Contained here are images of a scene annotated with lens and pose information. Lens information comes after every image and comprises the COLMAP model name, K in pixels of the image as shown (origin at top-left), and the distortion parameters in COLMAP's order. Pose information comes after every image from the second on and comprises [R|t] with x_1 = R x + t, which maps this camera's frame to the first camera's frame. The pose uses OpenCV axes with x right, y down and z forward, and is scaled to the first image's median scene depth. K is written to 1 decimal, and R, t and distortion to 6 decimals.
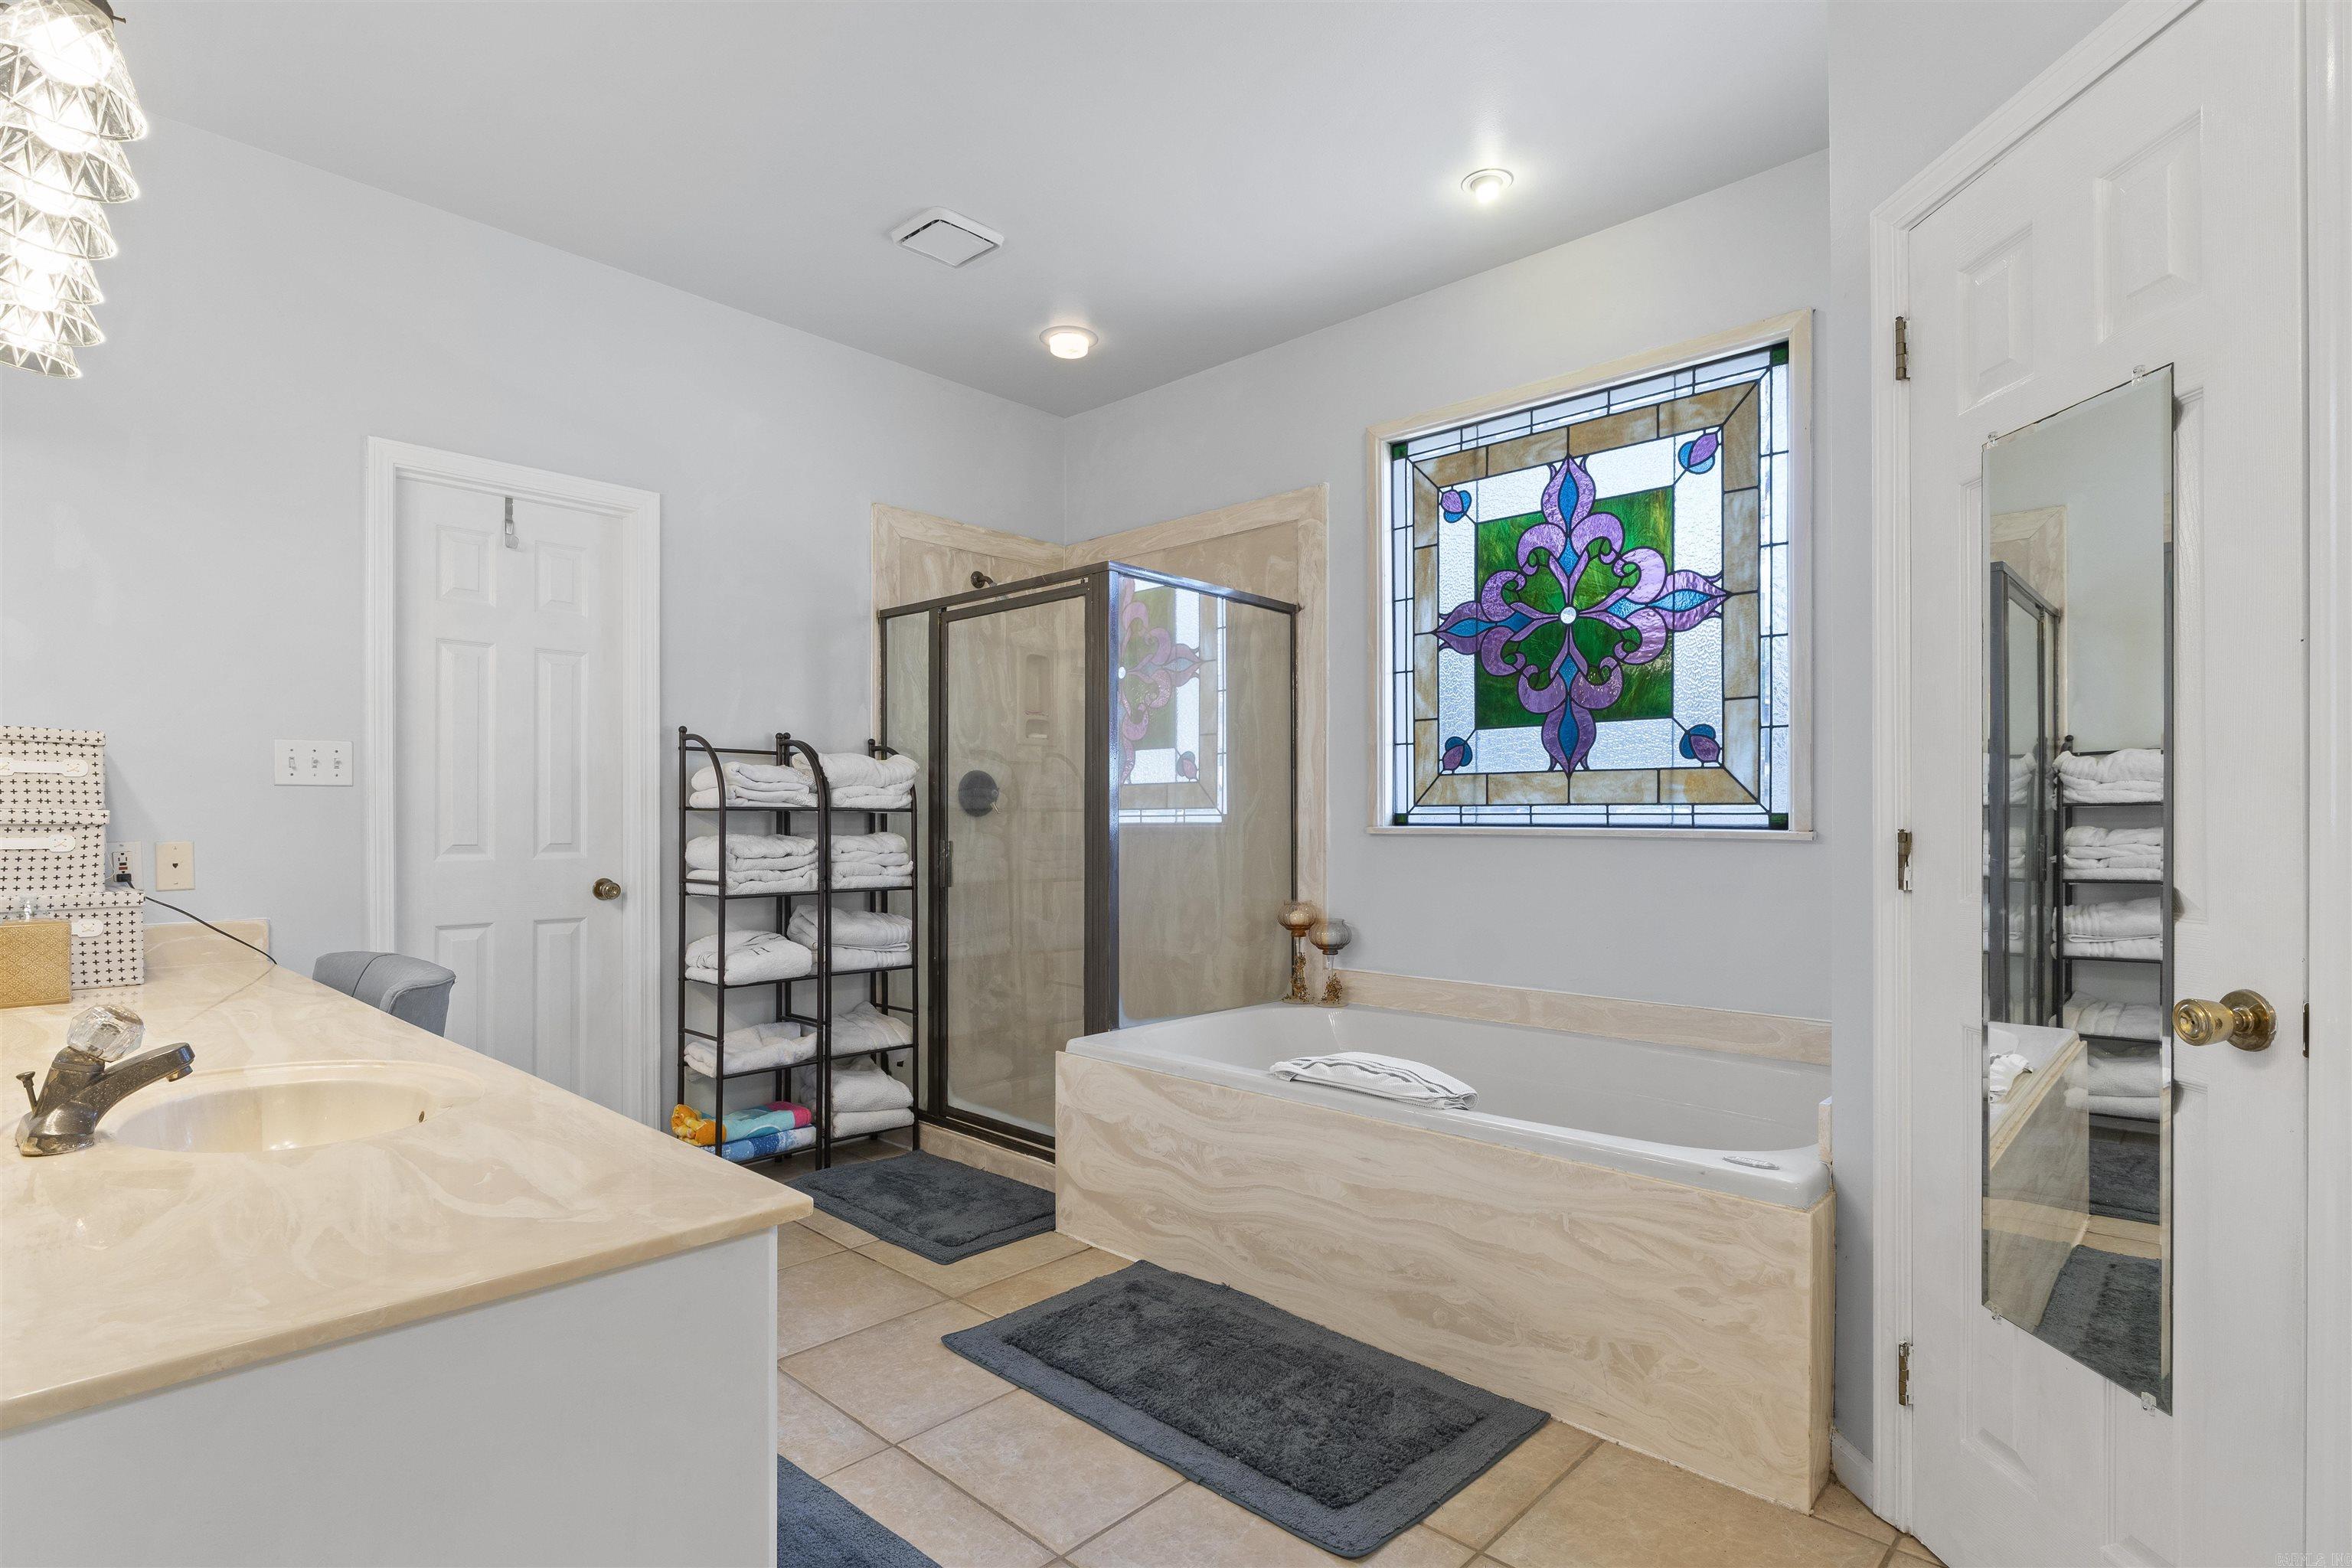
lens RADIAL K [[1161.1, 0, 1142.7], [0, 1161.1, 825.9], [0, 0, 1]] dist [0.000515, 0.000037]
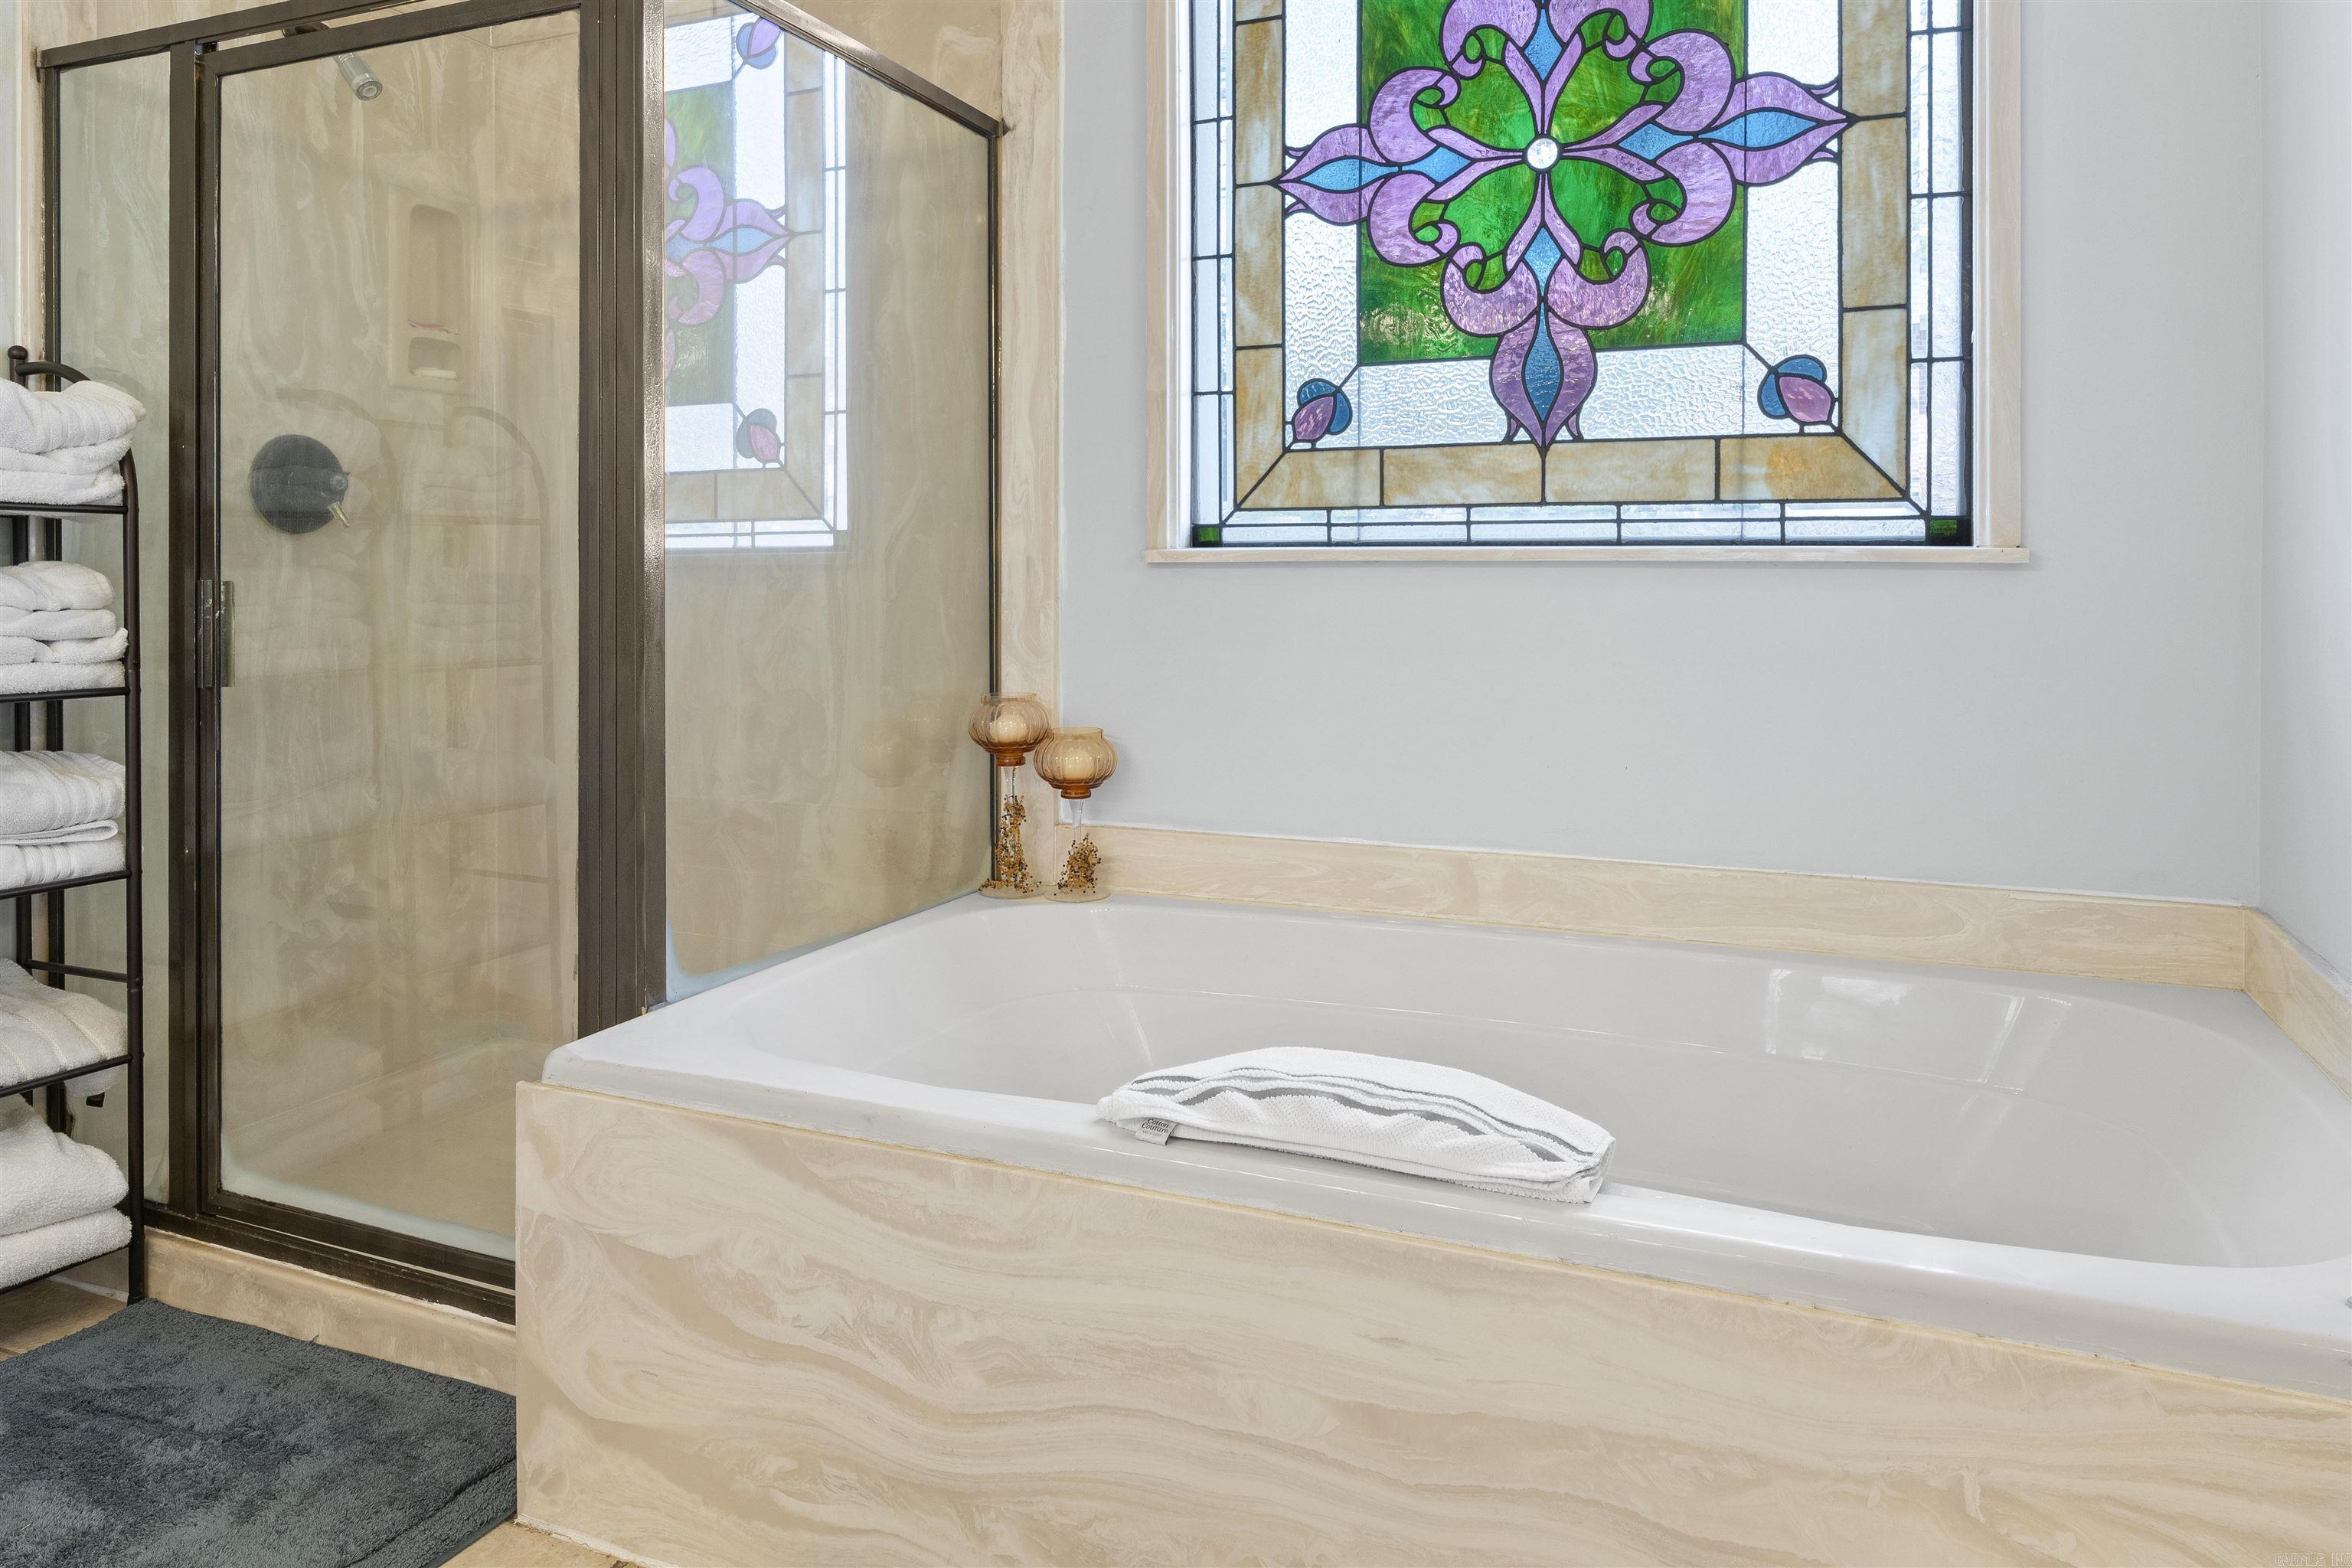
lens RADIAL K [[1541.4, 0, 1163.7], [0, 1541.4, 576.8], [0, 0, 1]] dist [-0.002868, -0.002743]
pose [[0.931202, -0.001674, 0.364500, -0.055152], [0.002583, 0.999995, -0.002007, 0.015311], [-0.364495, 0.002811, 0.931201, 0.376071]]
